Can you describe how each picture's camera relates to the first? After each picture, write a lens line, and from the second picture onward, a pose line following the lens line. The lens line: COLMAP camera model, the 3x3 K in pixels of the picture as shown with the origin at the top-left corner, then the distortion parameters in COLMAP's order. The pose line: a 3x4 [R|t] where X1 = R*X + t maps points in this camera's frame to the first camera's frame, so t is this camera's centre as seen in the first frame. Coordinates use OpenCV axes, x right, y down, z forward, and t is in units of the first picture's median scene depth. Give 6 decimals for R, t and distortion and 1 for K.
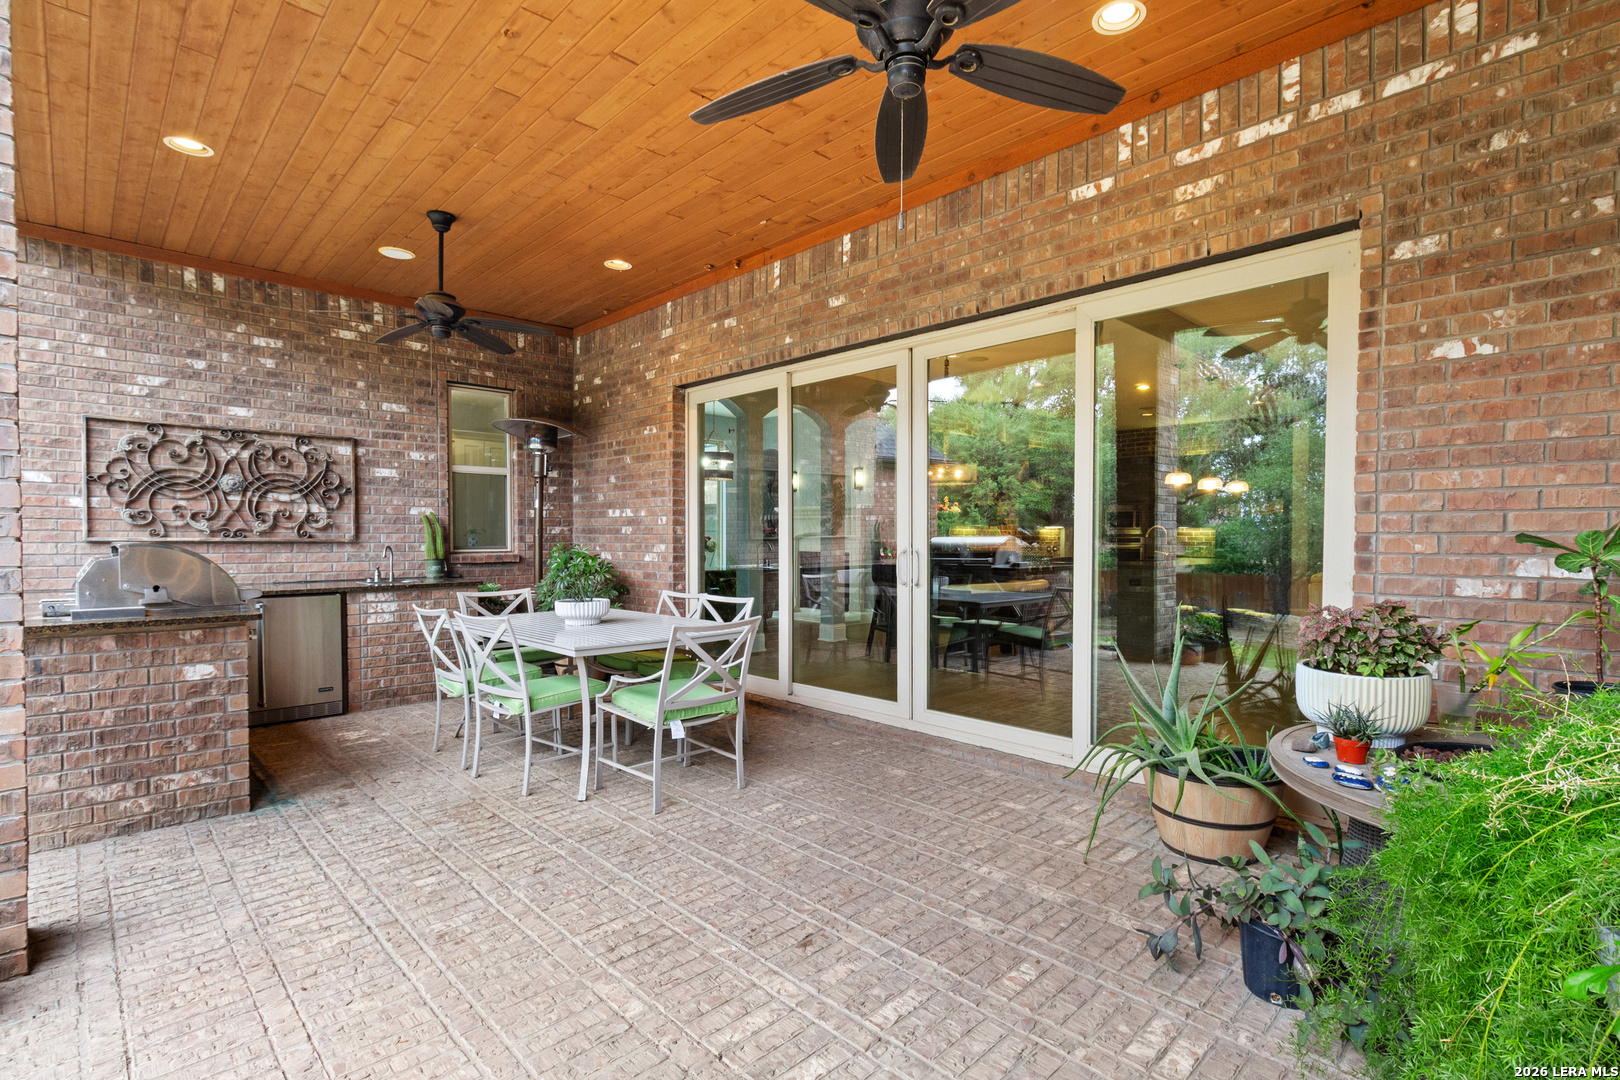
lens RADIAL K [[757.1, 0, 813.7], [0, 757.1, 544.6], [0, 0, 1]] dist [0.003105, 0.000228]
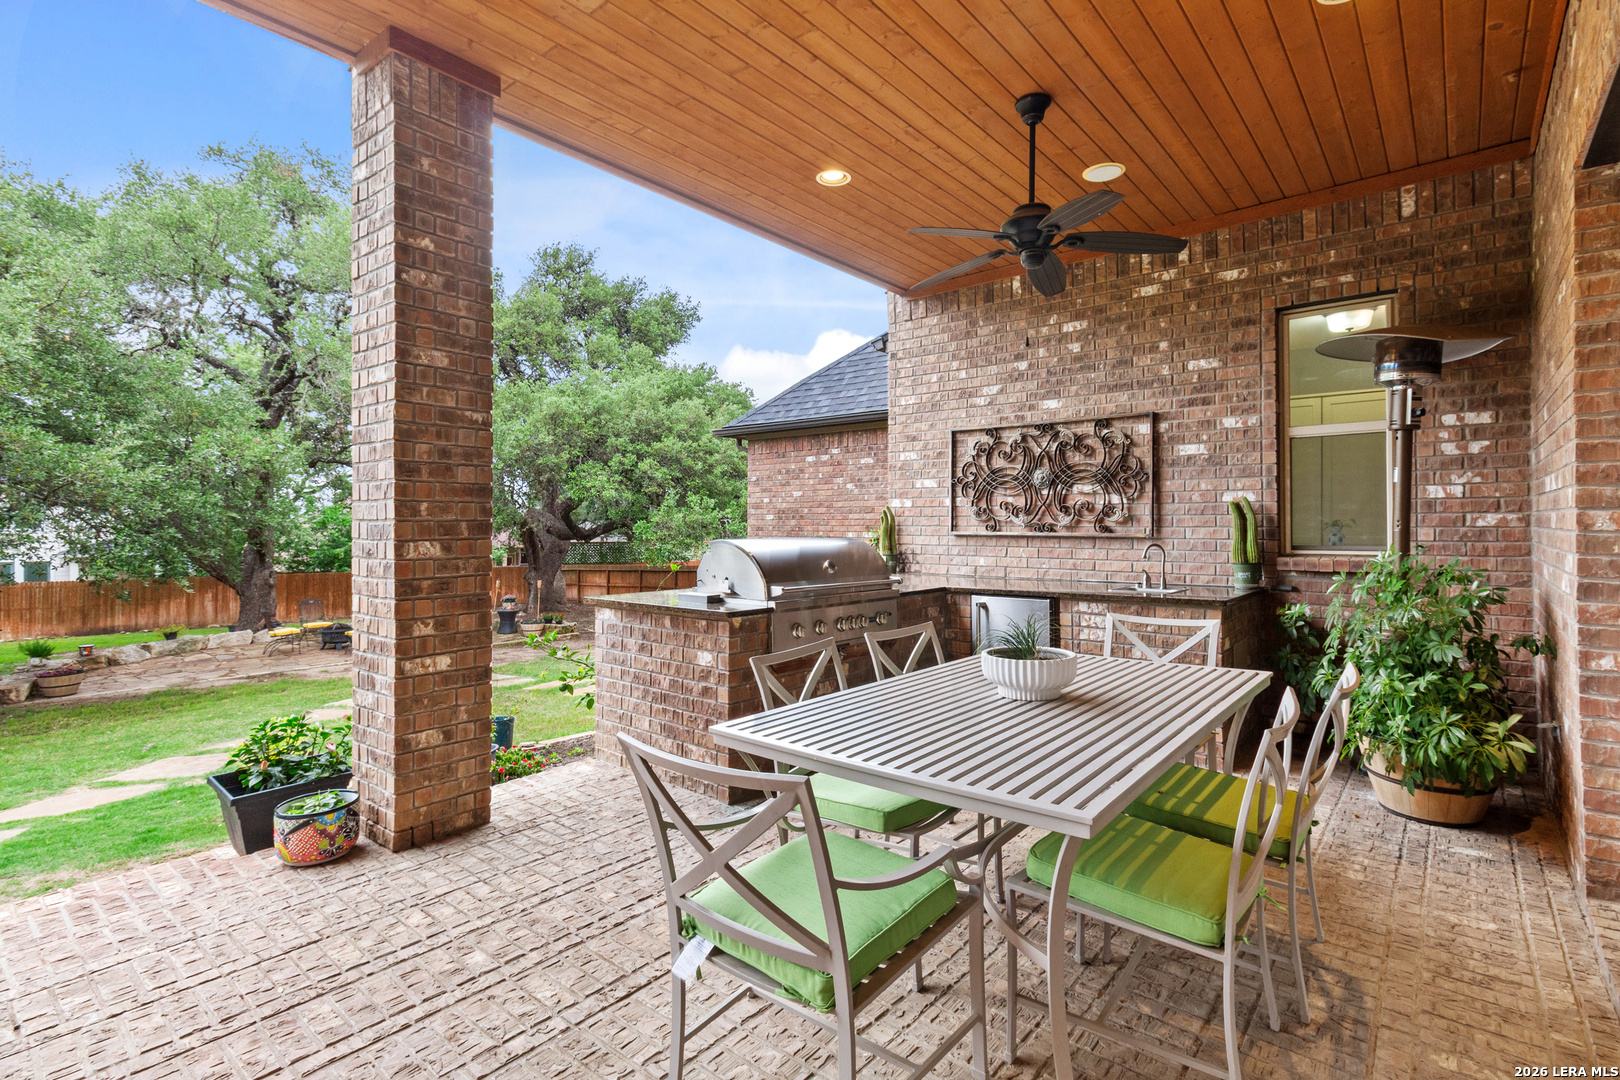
lens RADIAL K [[757.1, 0, 867.2], [0, 757.1, 515.9], [0, 0, 1]] dist [0.003105, 0.000228]
pose [[0.142877, -0.013098, -0.989654, 0.172528], [-0.006601, 0.999878, -0.014186, -0.013829], [0.989718, 0.008560, 0.142773, 0.594380]]
